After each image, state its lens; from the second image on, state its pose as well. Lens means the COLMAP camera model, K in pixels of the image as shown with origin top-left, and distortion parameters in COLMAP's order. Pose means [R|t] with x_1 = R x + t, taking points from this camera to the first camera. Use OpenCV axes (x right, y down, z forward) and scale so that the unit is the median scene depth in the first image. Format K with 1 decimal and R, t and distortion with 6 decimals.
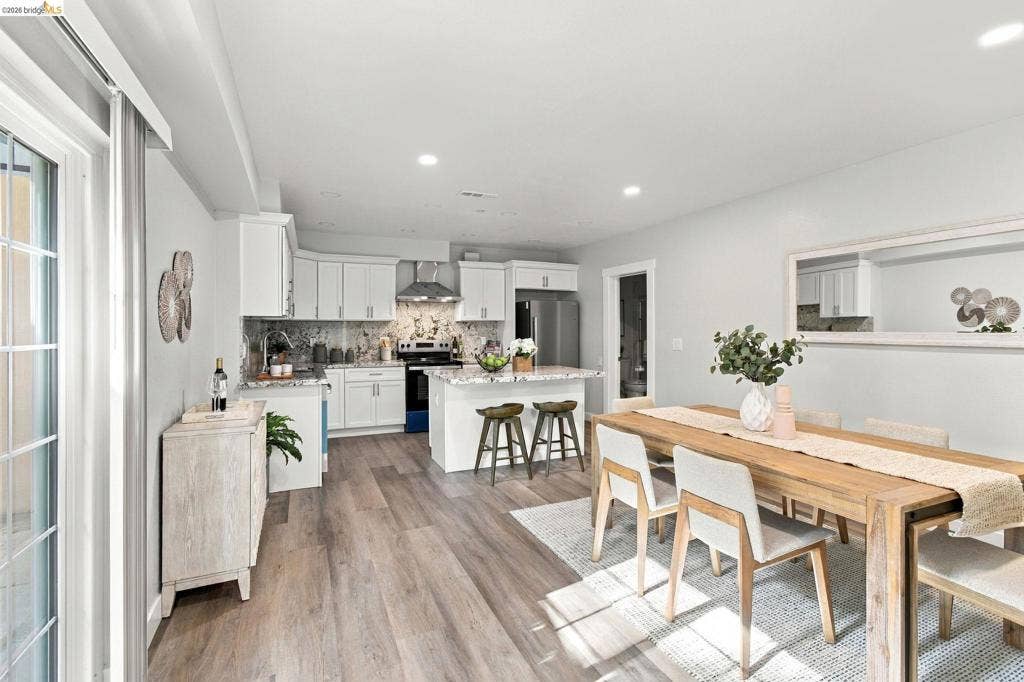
lens RADIAL K [[450.4, 0, 495.5], [0, 450.4, 327.1], [0, 0, 1]] dist [-0.005615, 0.002448]
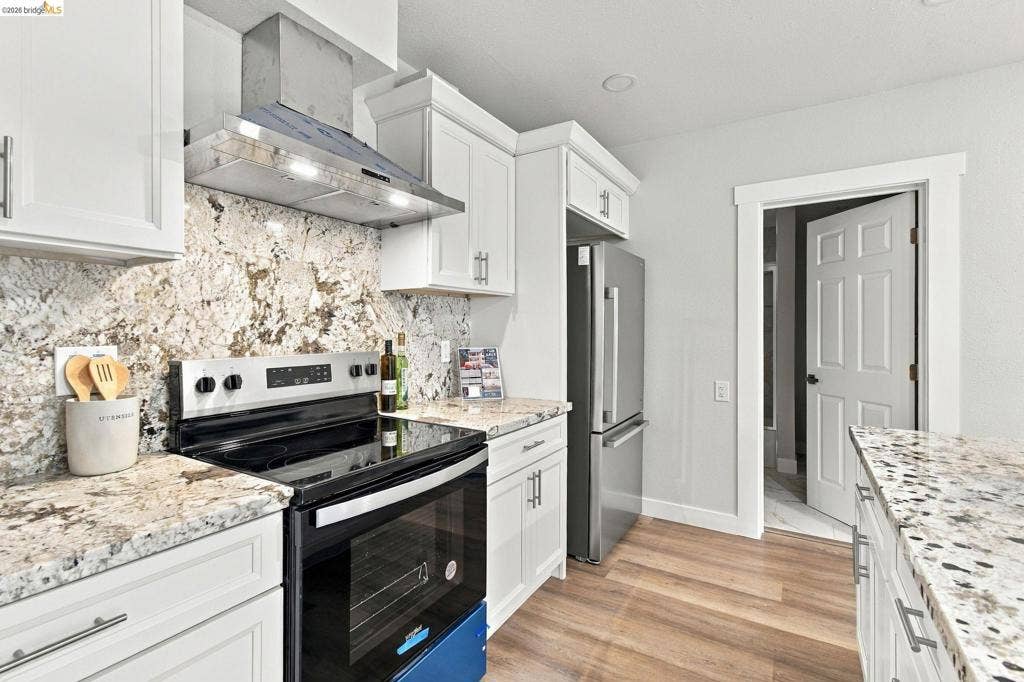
lens RADIAL K [[470.1, 0, 510.6], [0, 470.1, 331.0], [0, 0, 1]] dist [0.001419, 0.001379]
pose [[0.816249, 0.003486, 0.577690, -0.220902], [-0.006393, 0.999975, 0.002998, 0.014516], [-0.577665, -0.006140, 0.816251, 0.749400]]
